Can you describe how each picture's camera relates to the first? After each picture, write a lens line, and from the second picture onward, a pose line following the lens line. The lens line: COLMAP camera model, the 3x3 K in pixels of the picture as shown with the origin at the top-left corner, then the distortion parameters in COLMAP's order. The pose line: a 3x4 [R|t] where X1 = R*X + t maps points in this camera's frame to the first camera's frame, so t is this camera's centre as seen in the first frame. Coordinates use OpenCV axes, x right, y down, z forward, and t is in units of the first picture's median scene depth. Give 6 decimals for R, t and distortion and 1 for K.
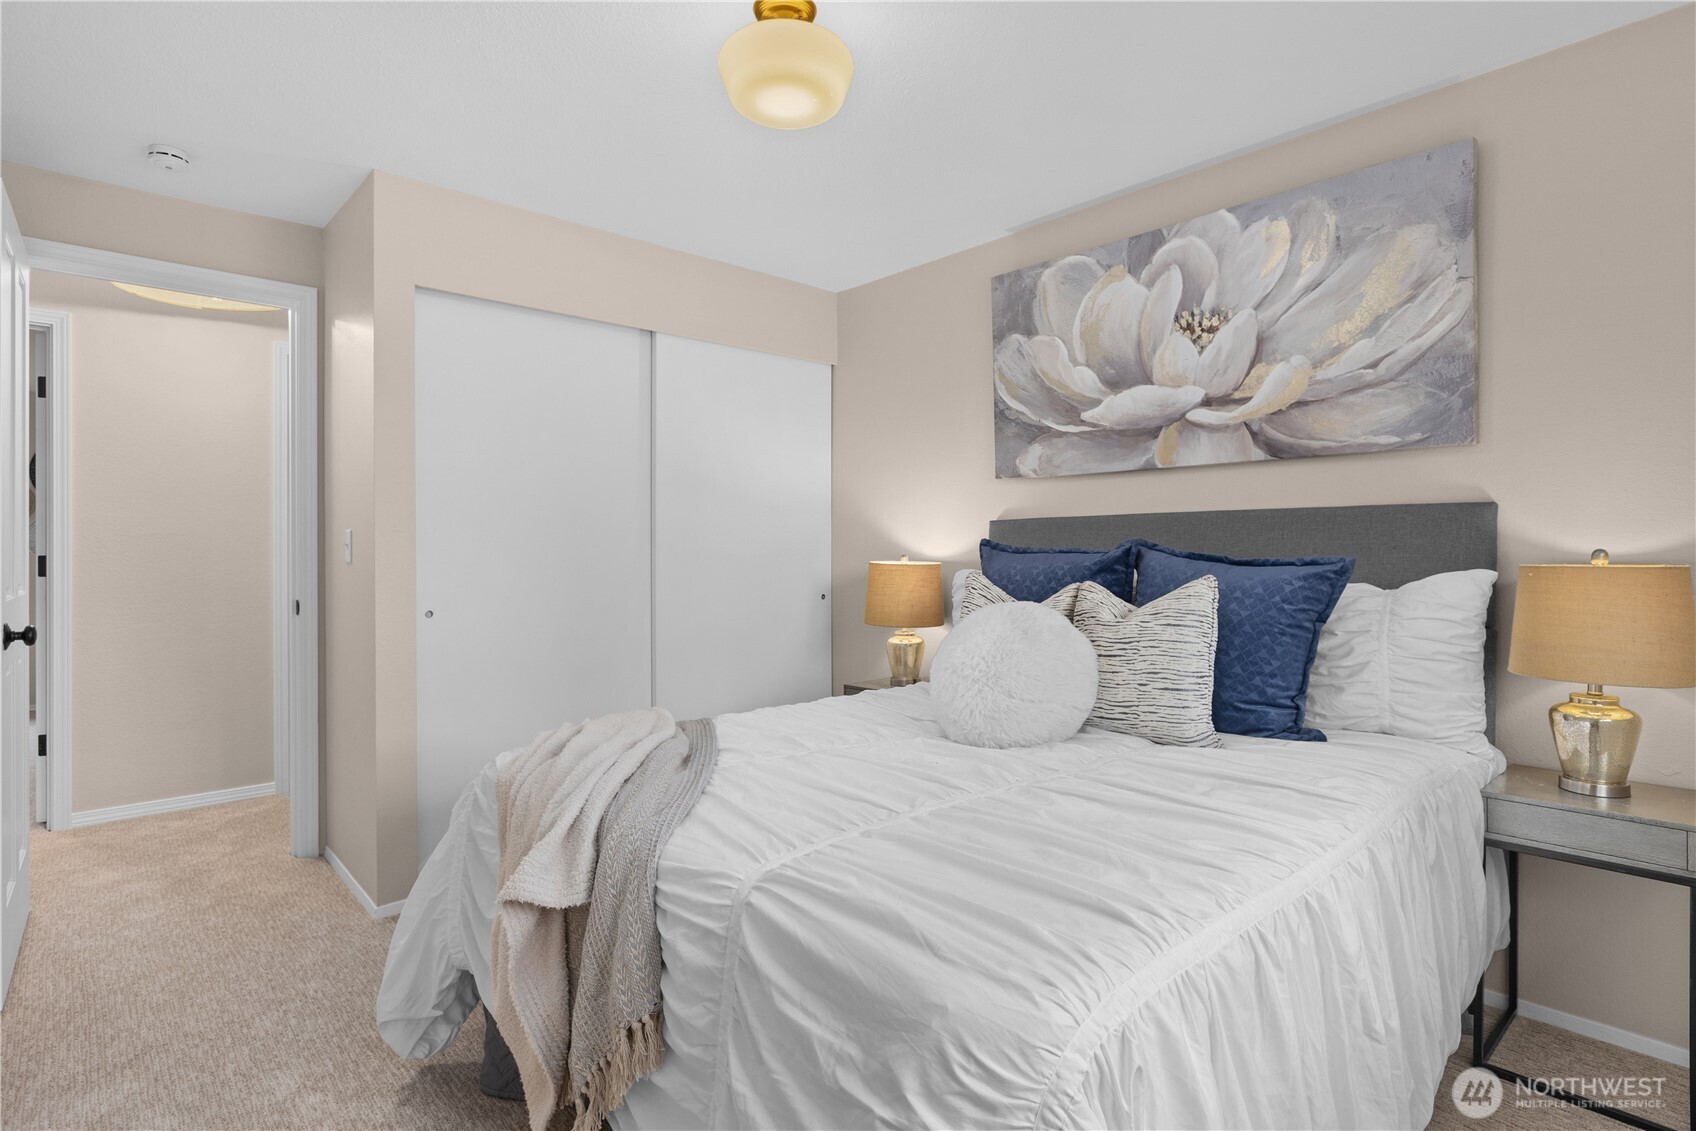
lens RADIAL K [[848.7, 0, 848.8], [0, 848.7, 560.1], [0, 0, 1]] dist [-0.001794, -0.001222]
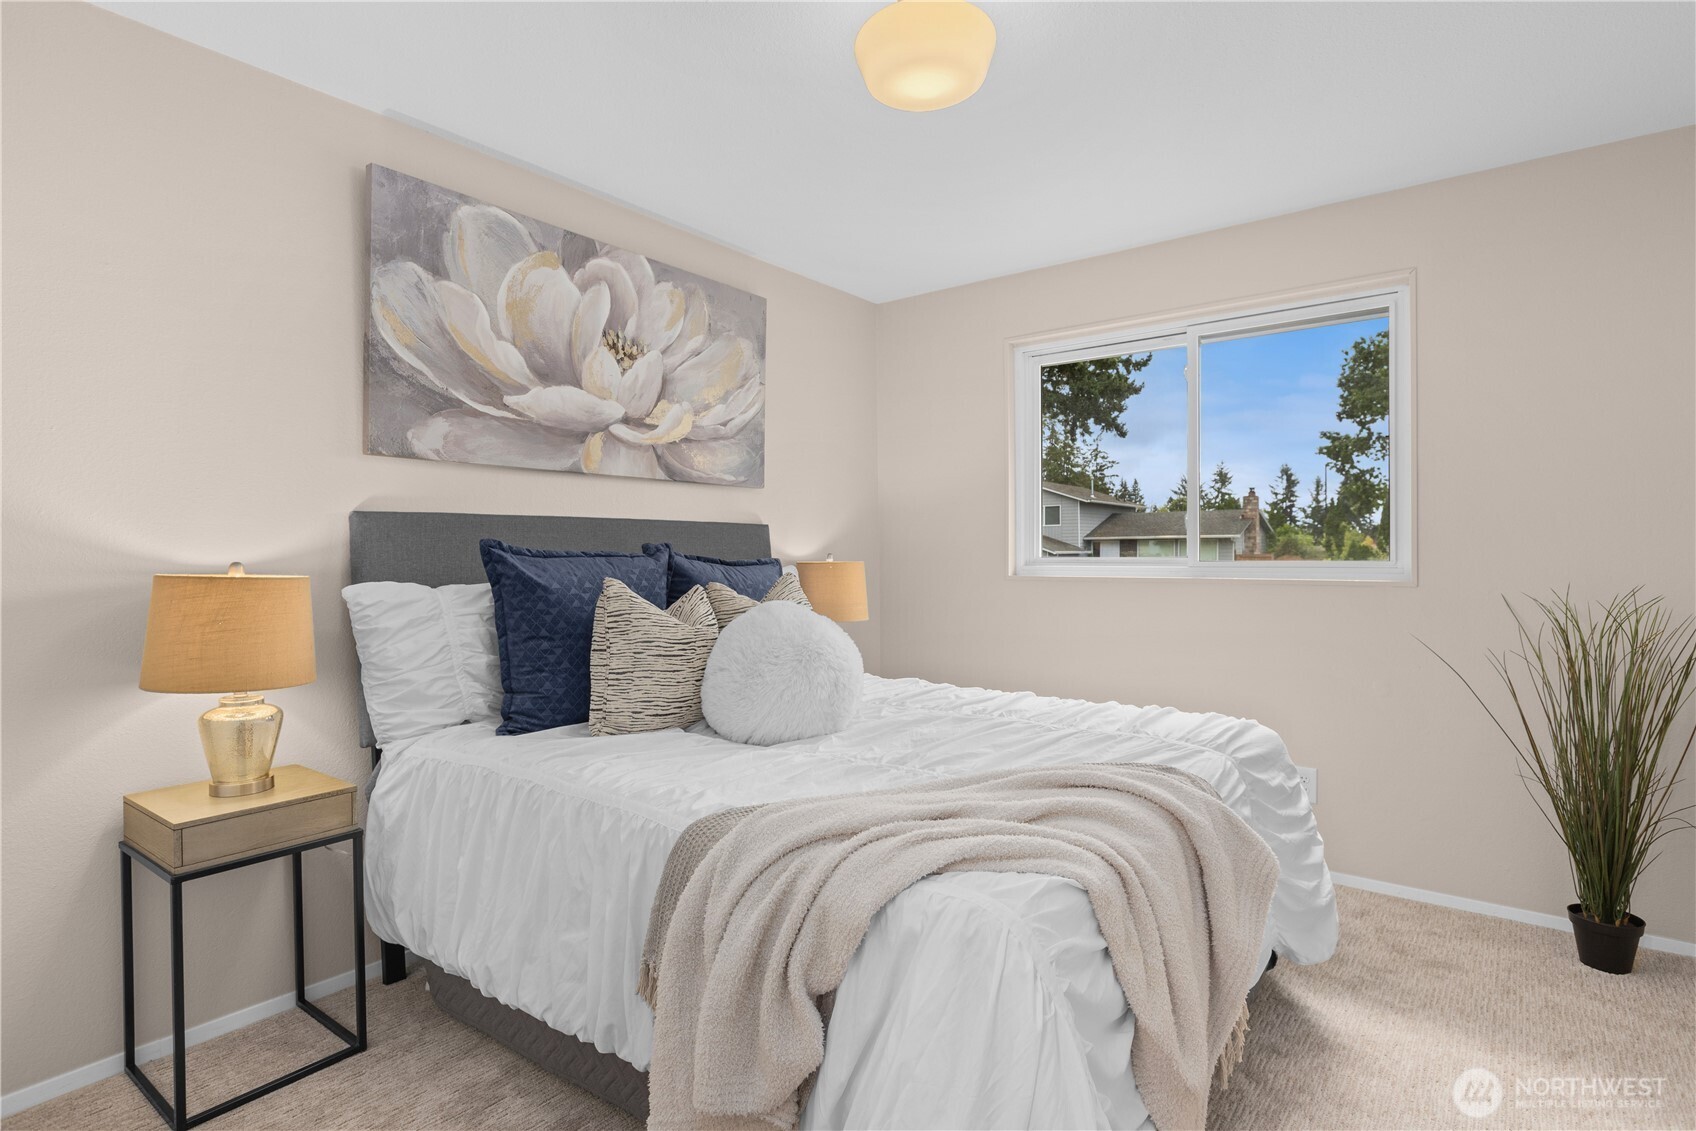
lens RADIAL K [[848.7, 0, 848.8], [0, 848.7, 560.1], [0, 0, 1]] dist [-0.001794, -0.001222]
pose [[-0.164926, -0.007492, 0.986278, -0.694980], [0.012091, 0.999881, 0.009617, -0.010750], [-0.986232, 0.013511, -0.164816, 0.869819]]
